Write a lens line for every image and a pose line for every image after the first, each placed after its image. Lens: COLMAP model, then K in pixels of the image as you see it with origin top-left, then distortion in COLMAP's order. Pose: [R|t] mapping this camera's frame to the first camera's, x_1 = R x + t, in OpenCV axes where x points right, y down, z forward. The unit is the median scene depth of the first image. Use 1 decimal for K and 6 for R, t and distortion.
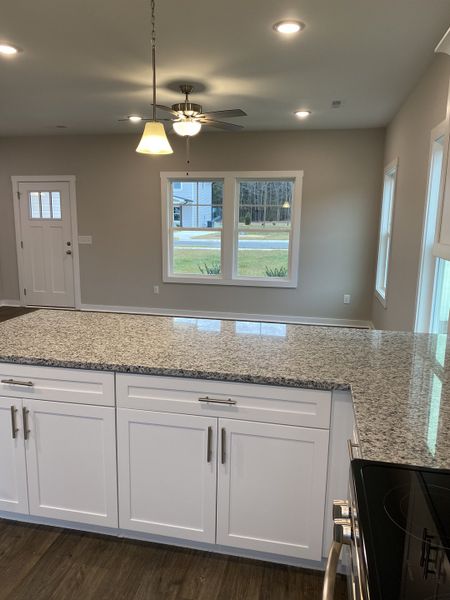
lens RADIAL K [[458.0, 0, 224.8], [0, 458.0, 303.1], [0, 0, 1]] dist [0.033323, -0.043342]
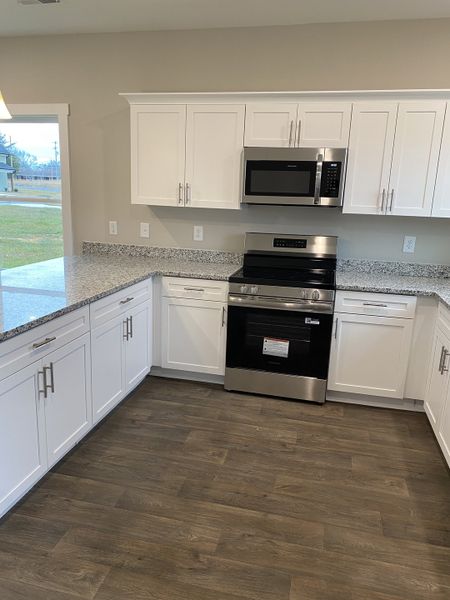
lens RADIAL K [[458.0, 0, 224.8], [0, 458.0, 303.1], [0, 0, 1]] dist [0.033323, -0.043342]
pose [[0.016408, -0.242354, 0.970049, -1.464565], [0.138908, 0.961324, 0.237824, -0.105313], [-0.990169, 0.130845, 0.049438, 0.543525]]
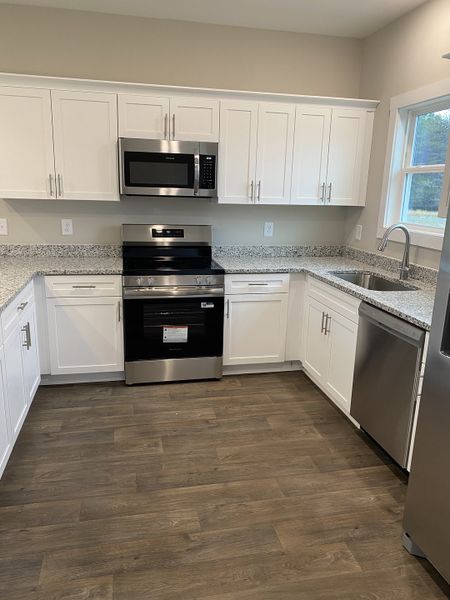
lens RADIAL K [[458.0, 0, 224.8], [0, 458.0, 303.1], [0, 0, 1]] dist [0.033323, -0.043342]
pose [[-0.416481, -0.242478, 0.876212, -1.450011], [0.125989, 0.939084, 0.319762, -0.167996], [-0.900372, 0.243568, -0.360561, 0.886923]]
